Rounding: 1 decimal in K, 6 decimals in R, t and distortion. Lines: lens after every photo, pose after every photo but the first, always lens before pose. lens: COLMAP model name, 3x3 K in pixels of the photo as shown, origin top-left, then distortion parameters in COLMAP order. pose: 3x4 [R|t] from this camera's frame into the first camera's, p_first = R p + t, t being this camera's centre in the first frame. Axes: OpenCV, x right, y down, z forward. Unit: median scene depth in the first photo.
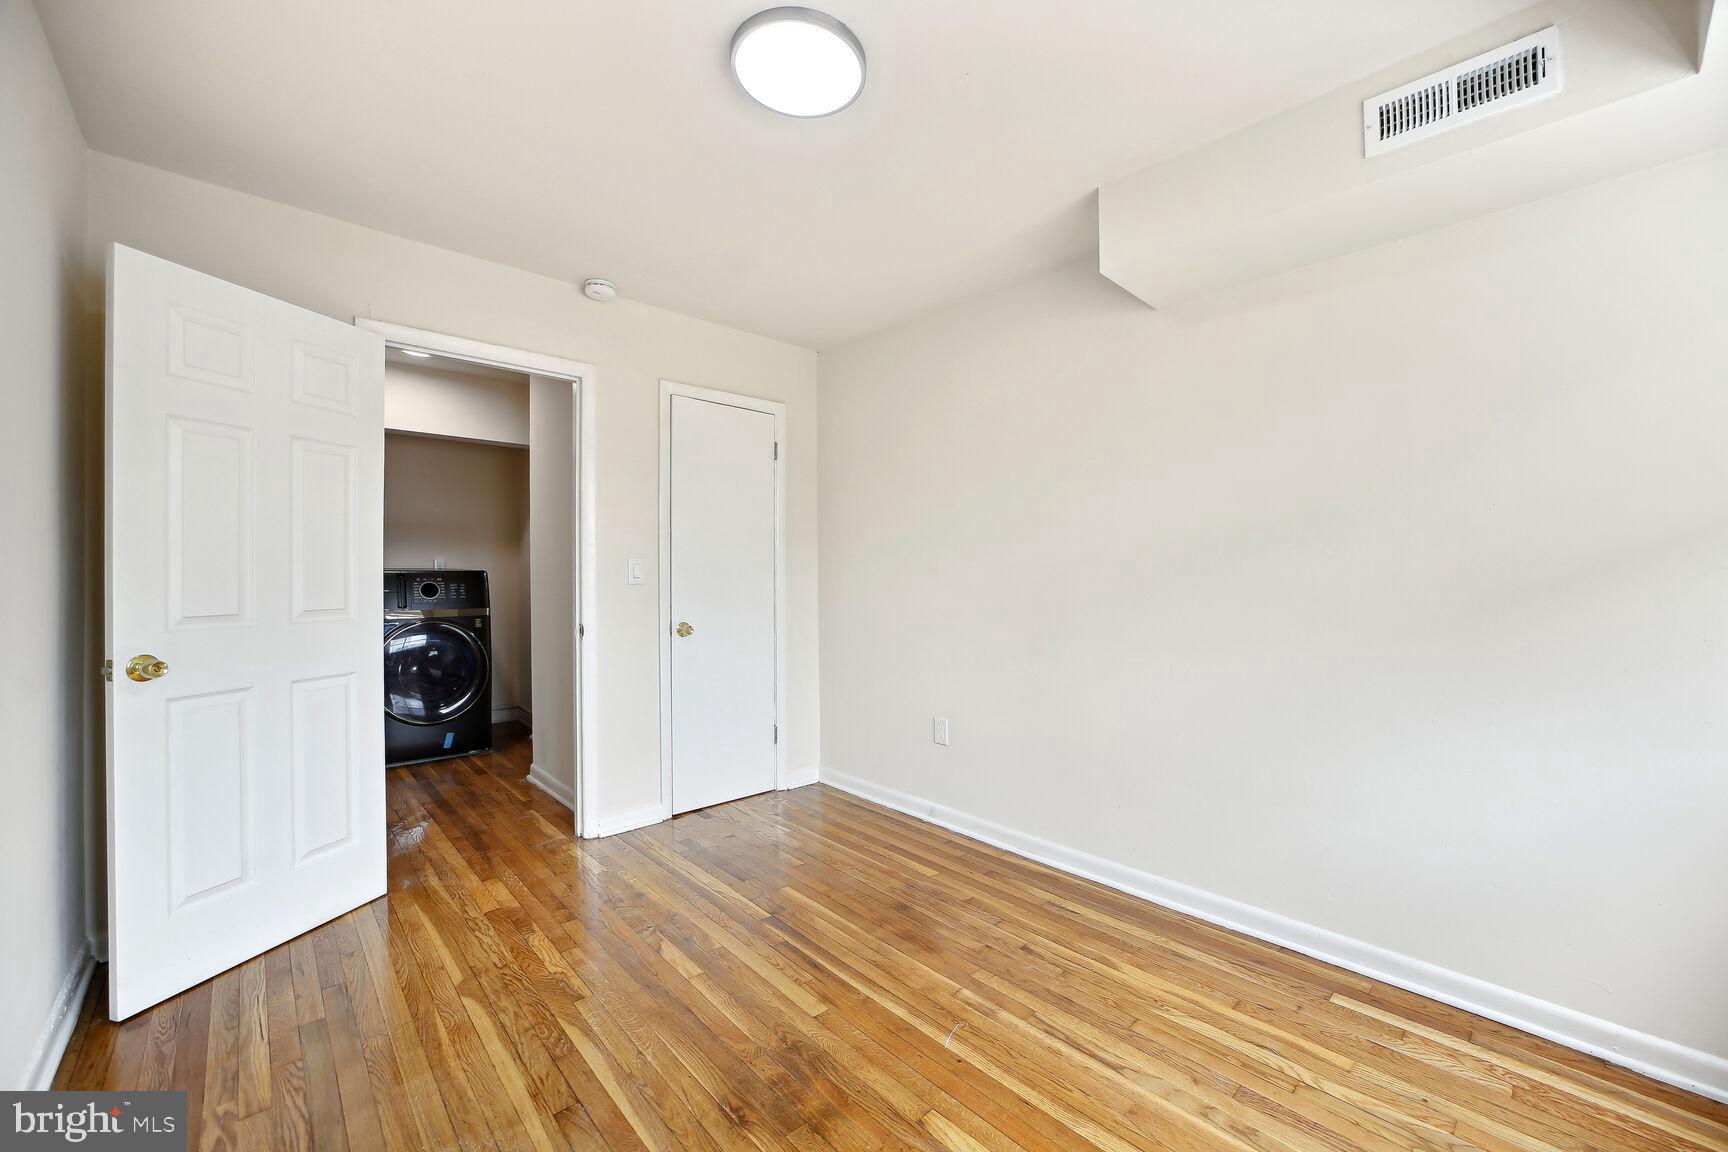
lens RADIAL K [[683.3, 0, 869.8], [0, 683.3, 581.5], [0, 0, 1]] dist [-0.010360, 0.001027]
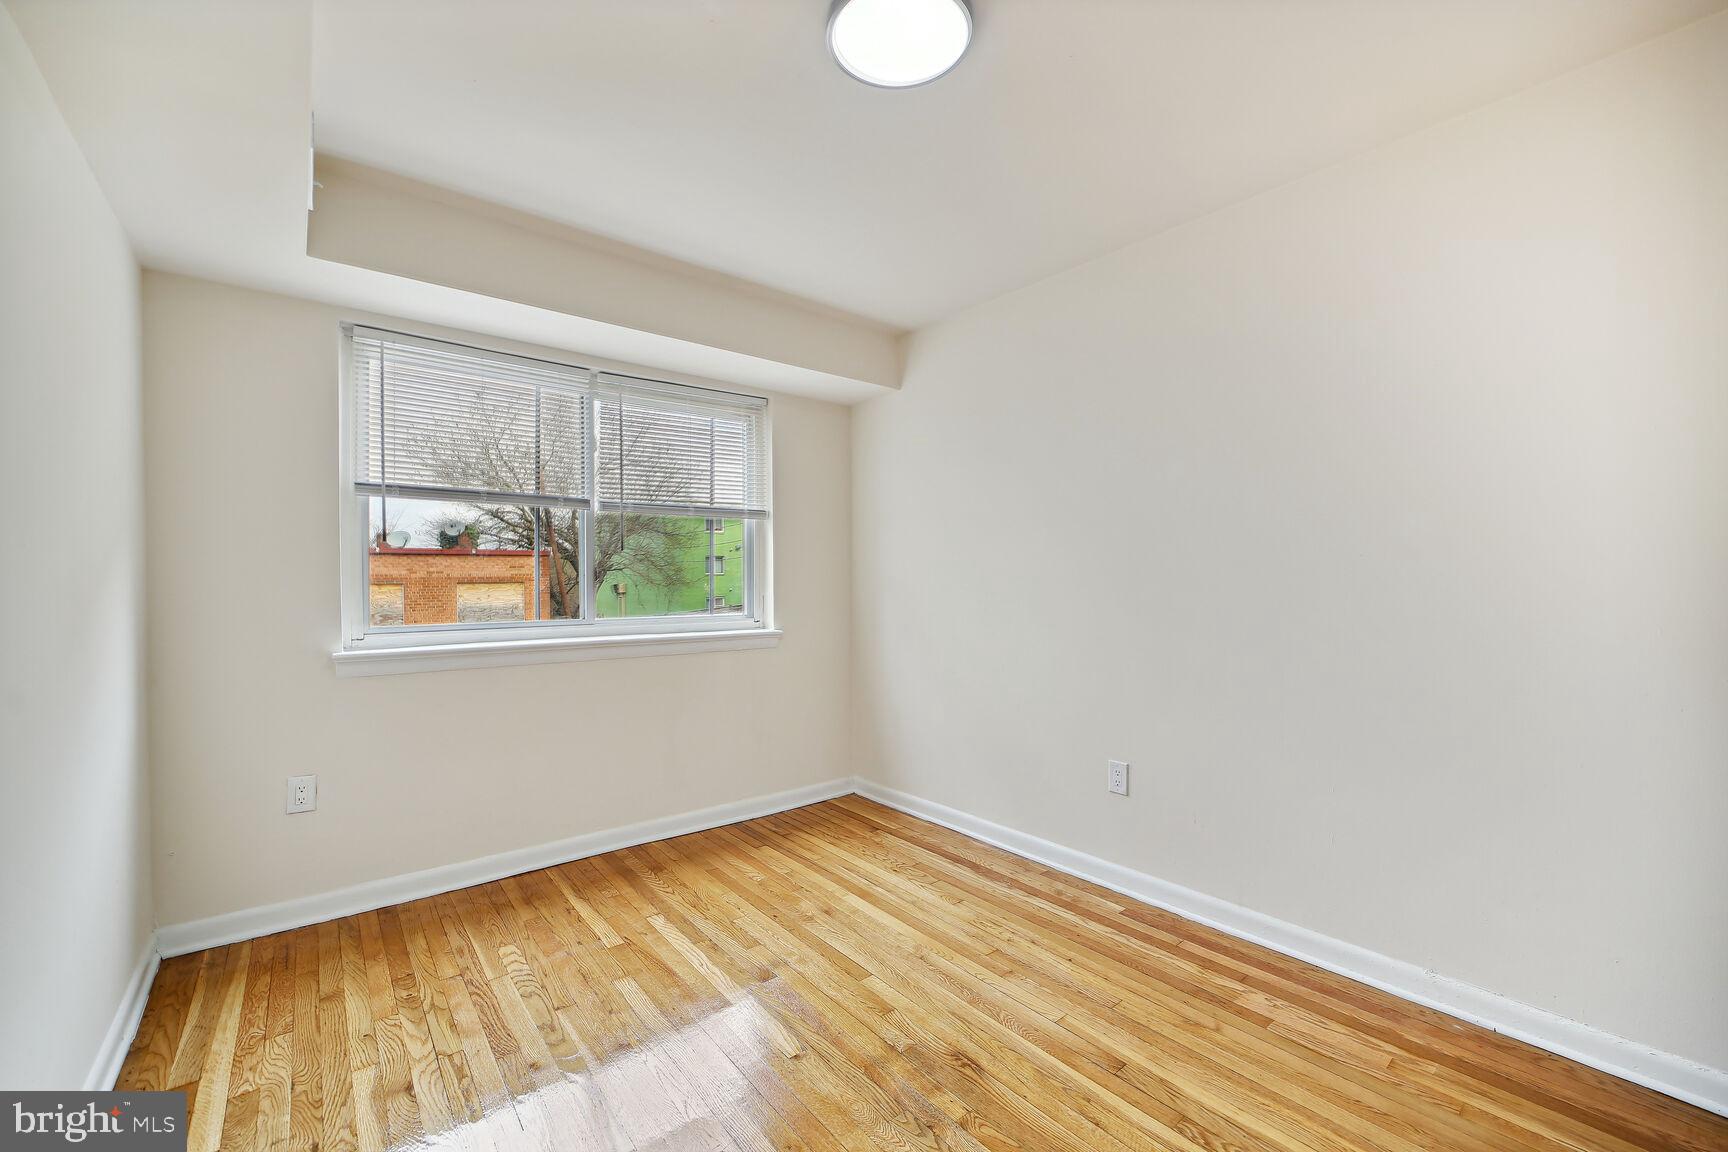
lens RADIAL K [[683.3, 0, 869.8], [0, 683.3, 581.5], [0, 0, 1]] dist [-0.010360, 0.001027]
pose [[-0.997953, -0.002146, 0.063914, -0.108051], [-0.001774, 0.999981, 0.005872, -0.016787], [-0.063926, 0.005747, -0.997938, 2.057445]]
